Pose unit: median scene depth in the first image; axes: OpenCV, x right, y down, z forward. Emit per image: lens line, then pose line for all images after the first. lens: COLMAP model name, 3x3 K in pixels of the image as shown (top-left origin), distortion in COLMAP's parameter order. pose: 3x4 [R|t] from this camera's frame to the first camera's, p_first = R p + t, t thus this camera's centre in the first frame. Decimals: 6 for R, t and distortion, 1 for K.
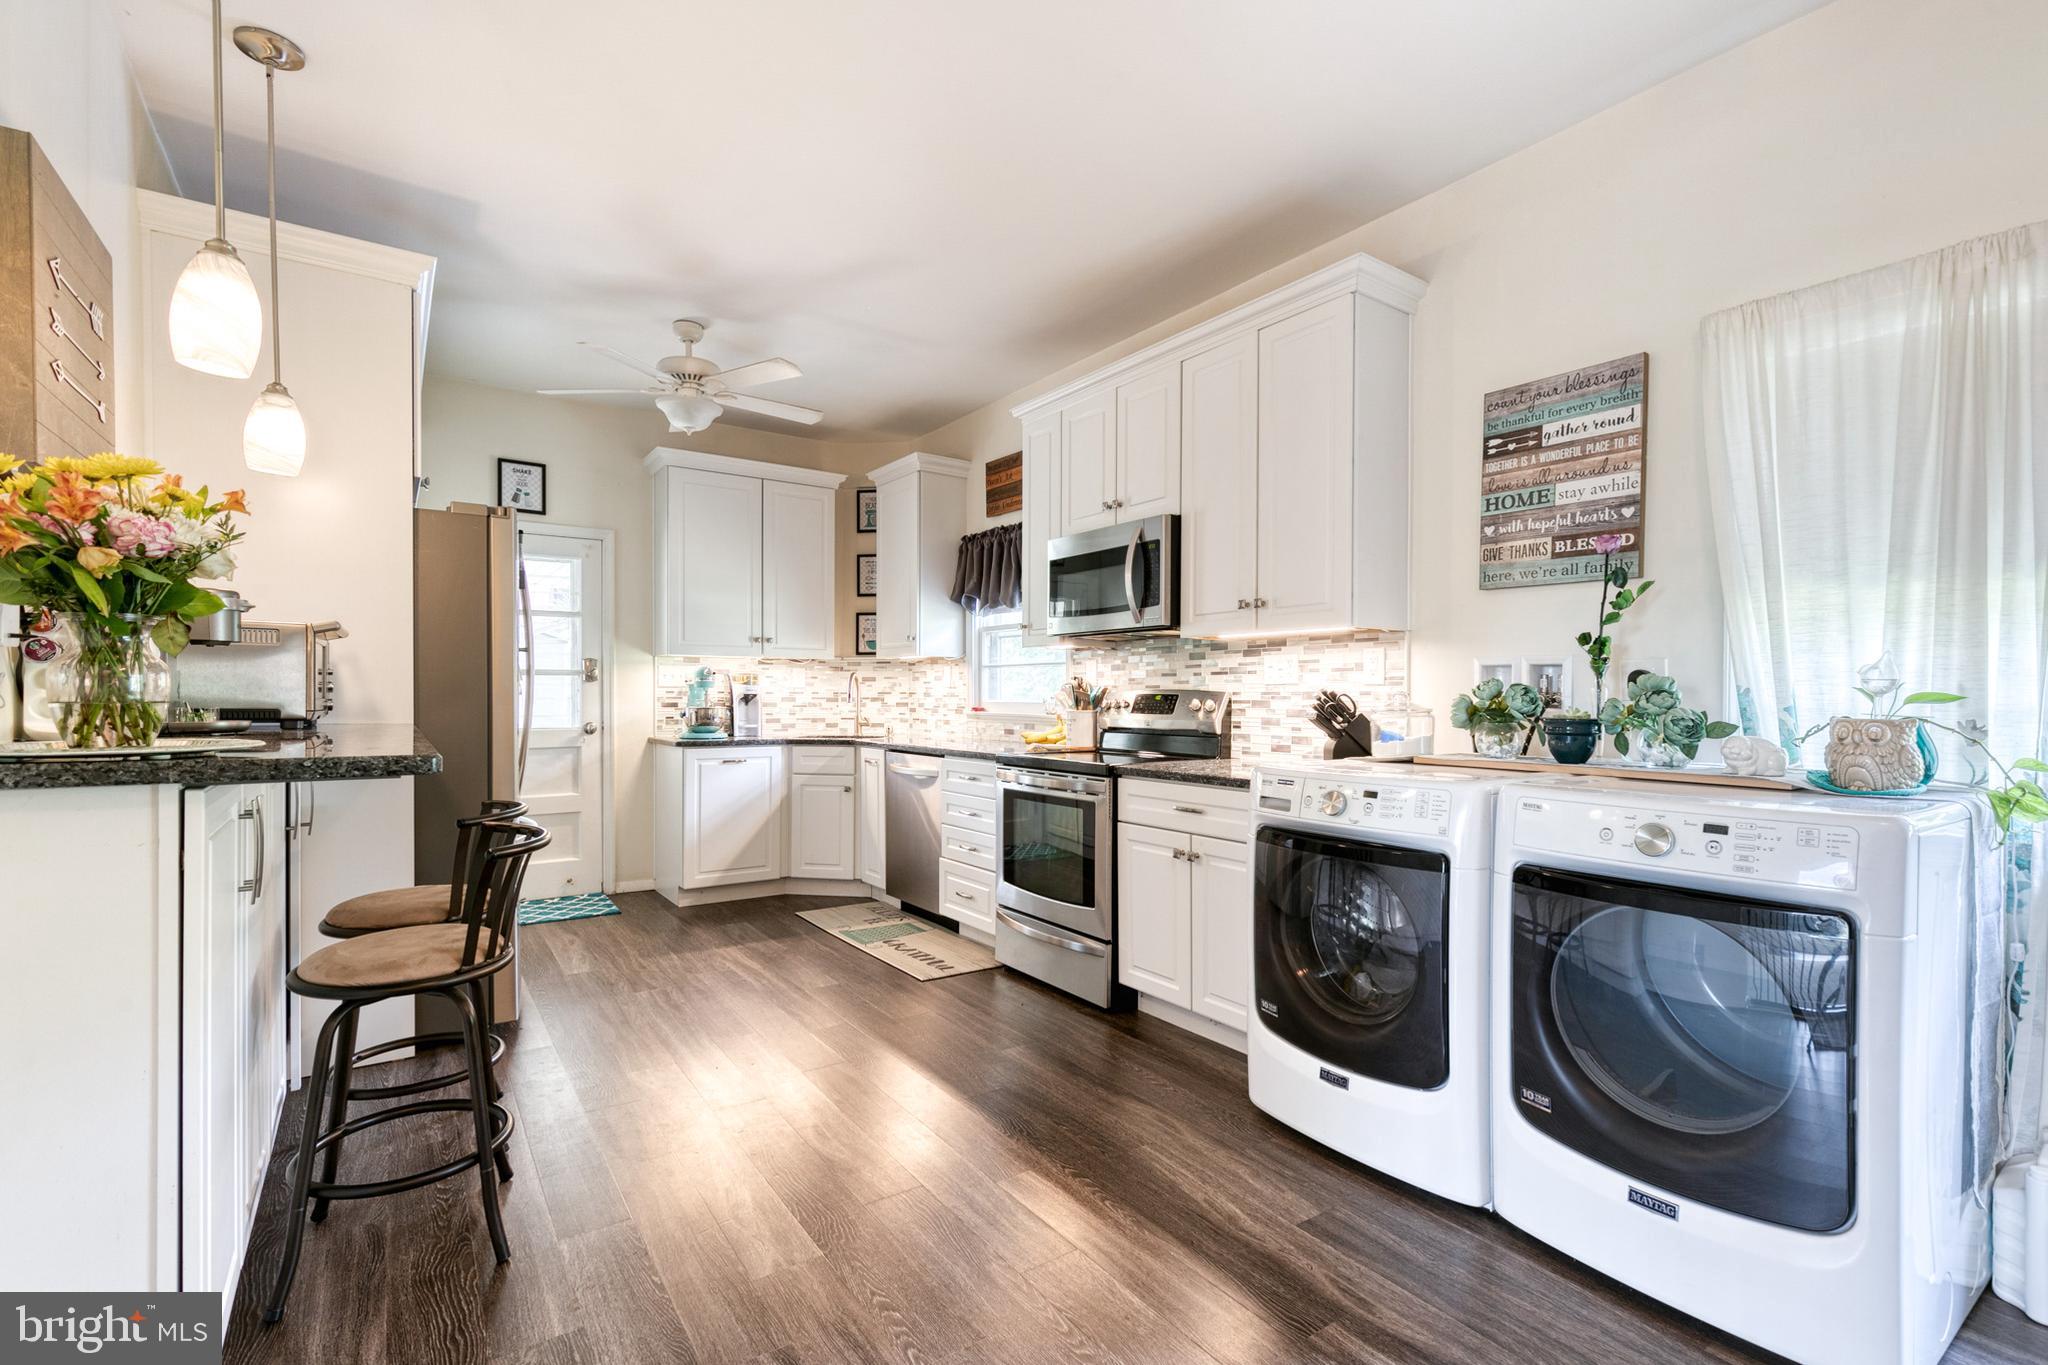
lens RADIAL K [[946.9, 0, 1041.1], [0, 946.9, 702.2], [0, 0, 1]] dist [0.010525, -0.004342]
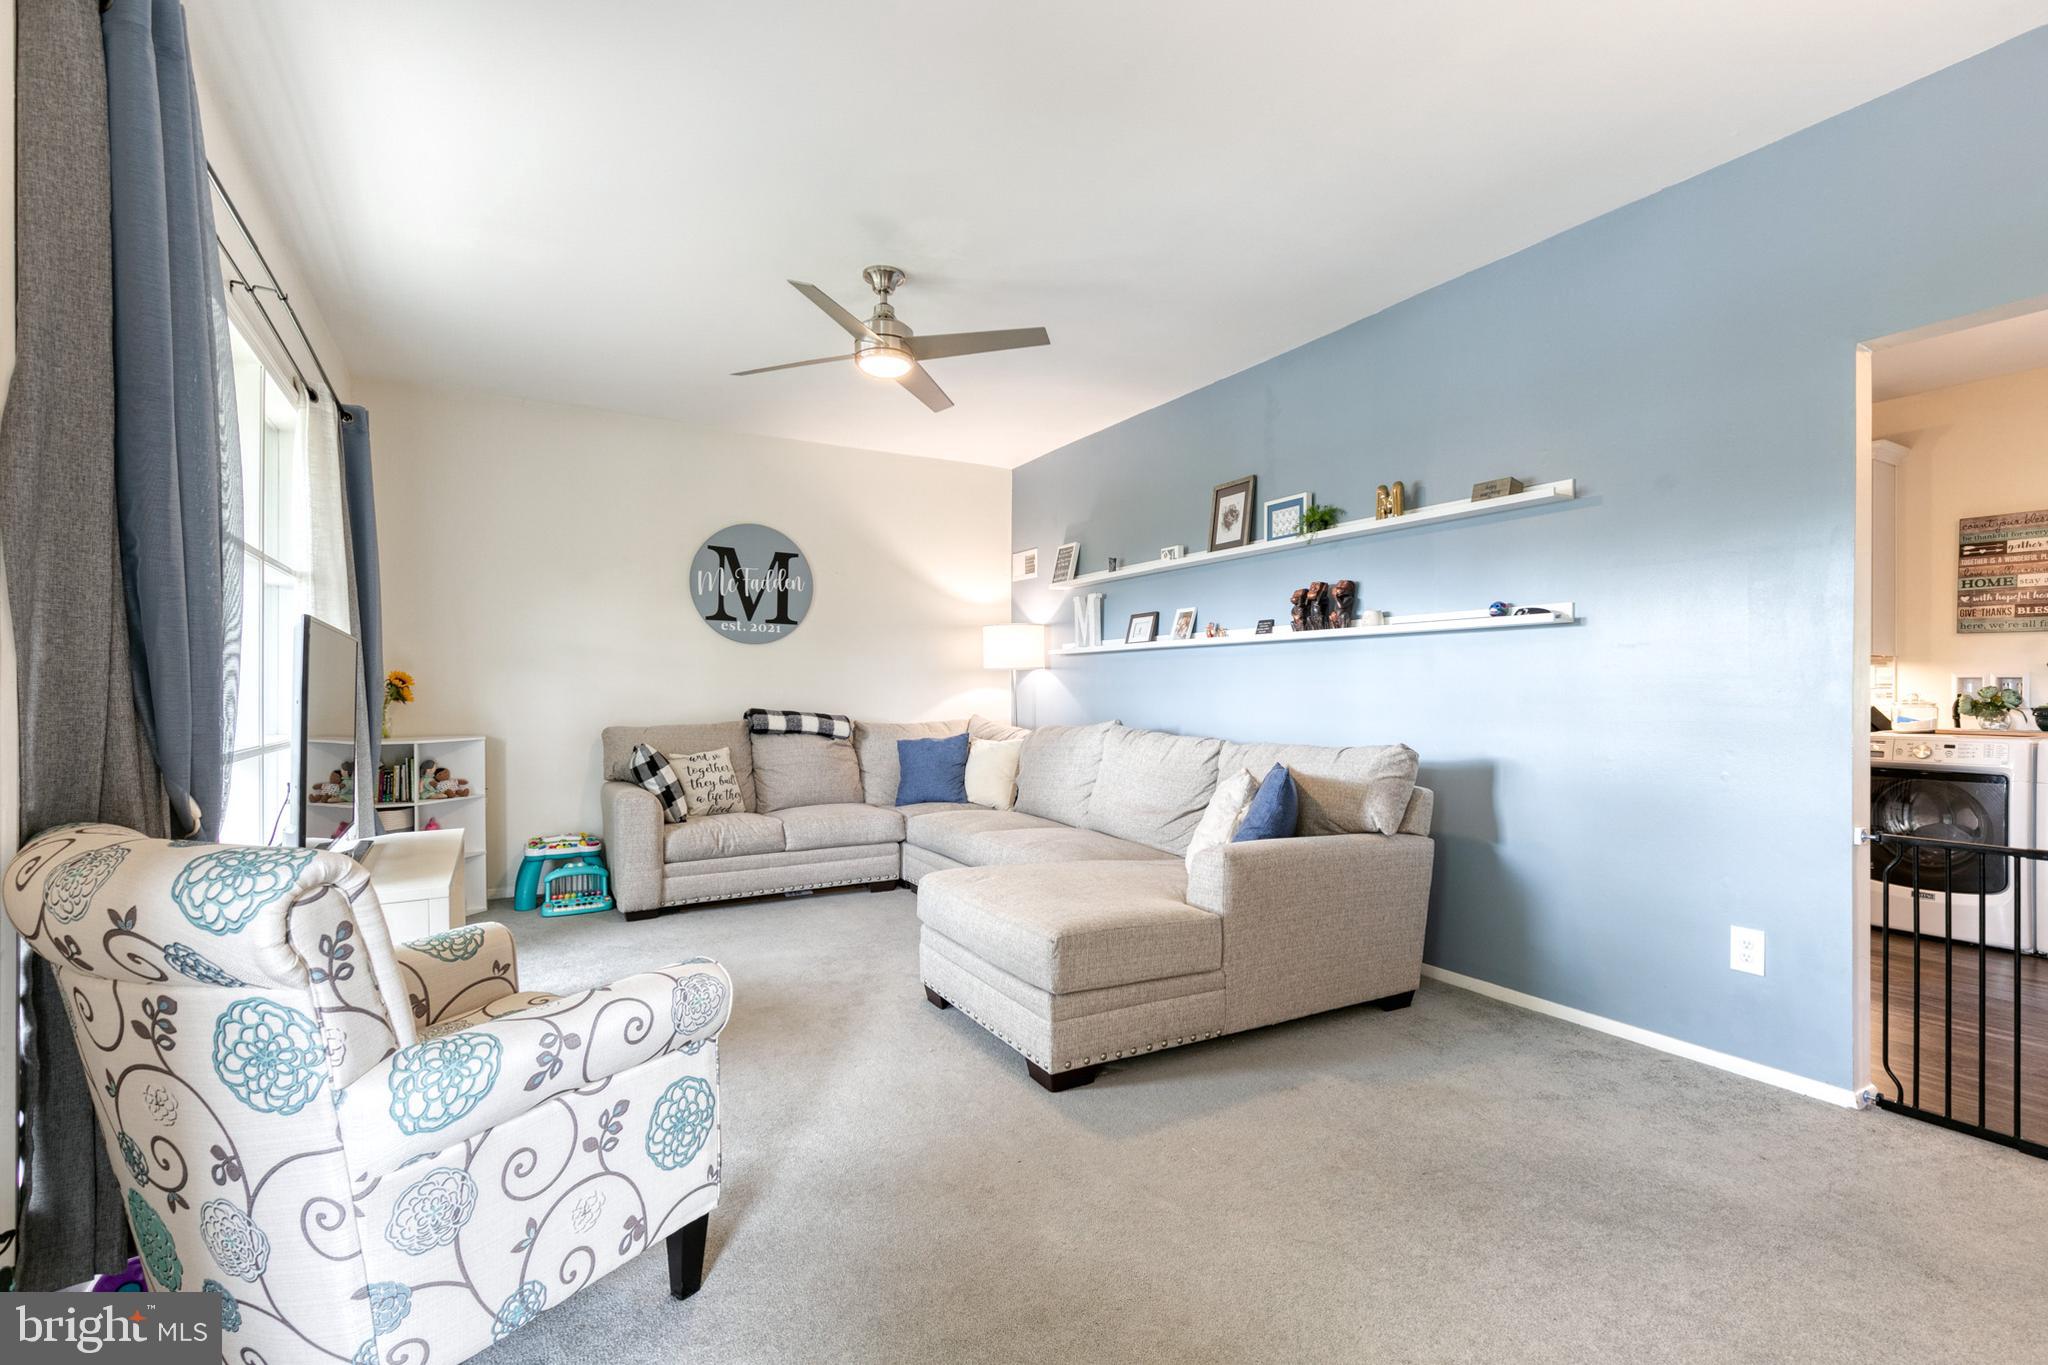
lens RADIAL K [[946.9, 0, 1020.7], [0, 946.9, 691.9], [0, 0, 1]] dist [0.010525, -0.004342]
pose [[0.995487, 0.000894, -0.094891, -0.815368], [-0.001530, 0.999977, -0.006634, 0.002127], [0.094883, 0.006749, 0.995466, -0.674688]]
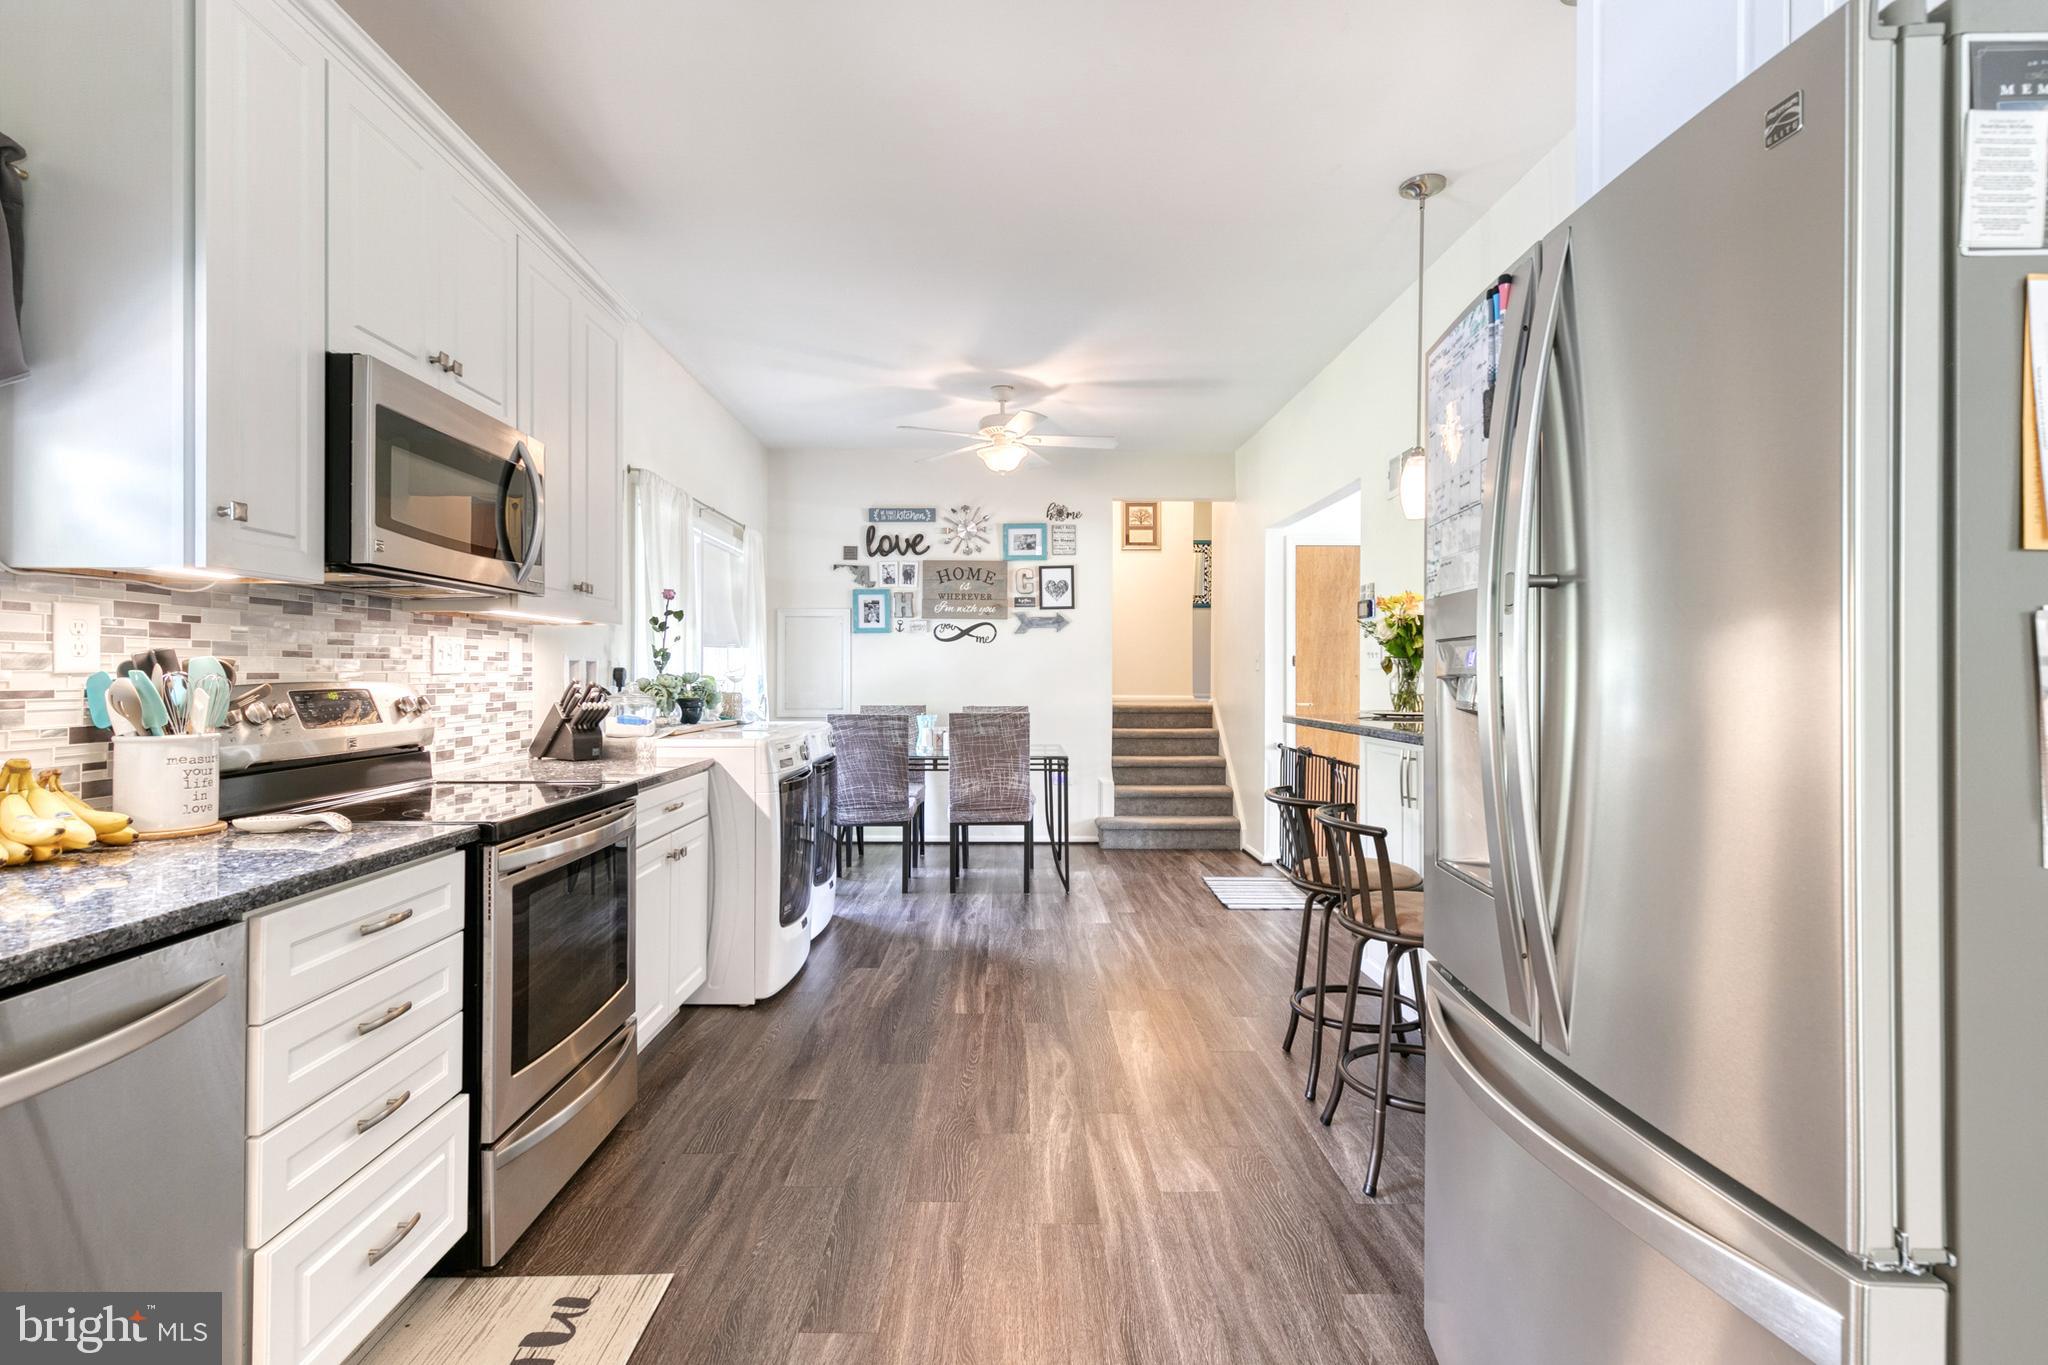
lens RADIAL K [[946.9, 0, 1016.6], [0, 946.9, 667.6], [0, 0, 1]] dist [0.010525, -0.004342]
pose [[-0.827617, -0.004963, 0.561271, -0.548424], [-0.005461, 0.999985, 0.000790, -0.025694], [-0.561266, -0.002411, -0.827632, 1.304804]]
